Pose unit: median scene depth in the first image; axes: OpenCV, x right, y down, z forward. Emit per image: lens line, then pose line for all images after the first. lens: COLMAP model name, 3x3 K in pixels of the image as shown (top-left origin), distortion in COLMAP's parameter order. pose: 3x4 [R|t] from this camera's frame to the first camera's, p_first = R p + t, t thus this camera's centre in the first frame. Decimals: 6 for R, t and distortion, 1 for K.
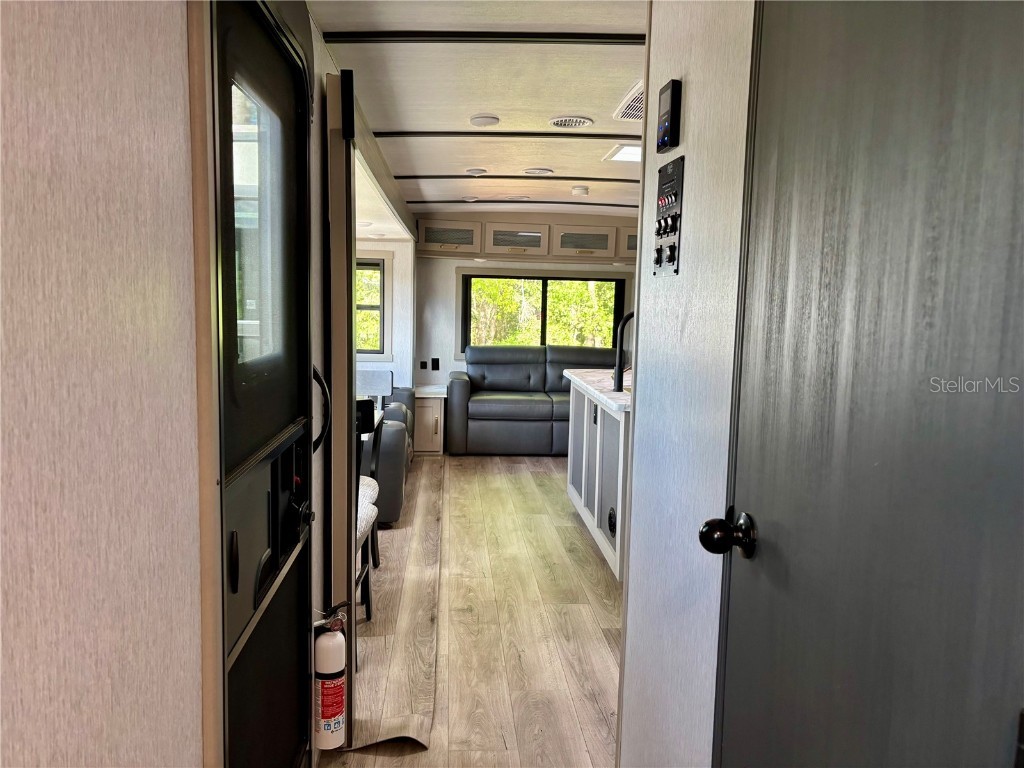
lens RADIAL K [[755.0, 0, 528.1], [0, 755.0, 388.7], [0, 0, 1]] dist [0.145089, -0.296293]
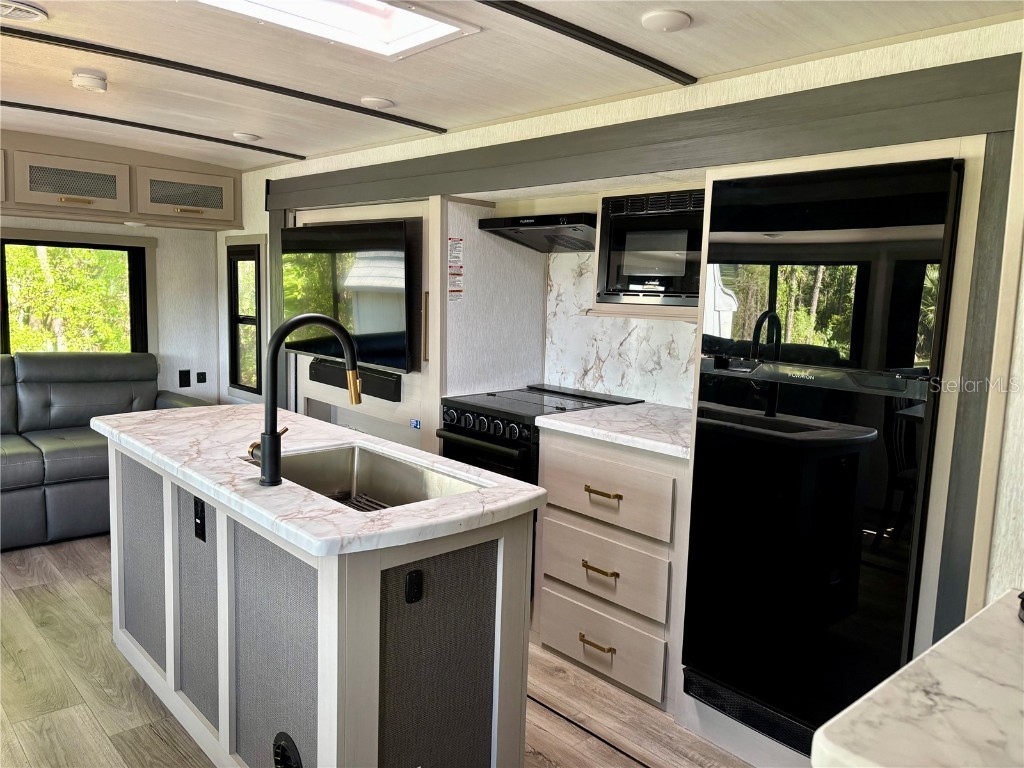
lens RADIAL K [[781.6, 0, 438.1], [0, 781.6, 405.9], [0, 0, 1]] dist [-0.003015, 0.085849]
pose [[0.838433, -0.067398, 0.540821, -0.037858], [0.039400, 0.997223, 0.063195, -0.047575], [-0.543579, -0.031676, 0.838760, 0.336052]]
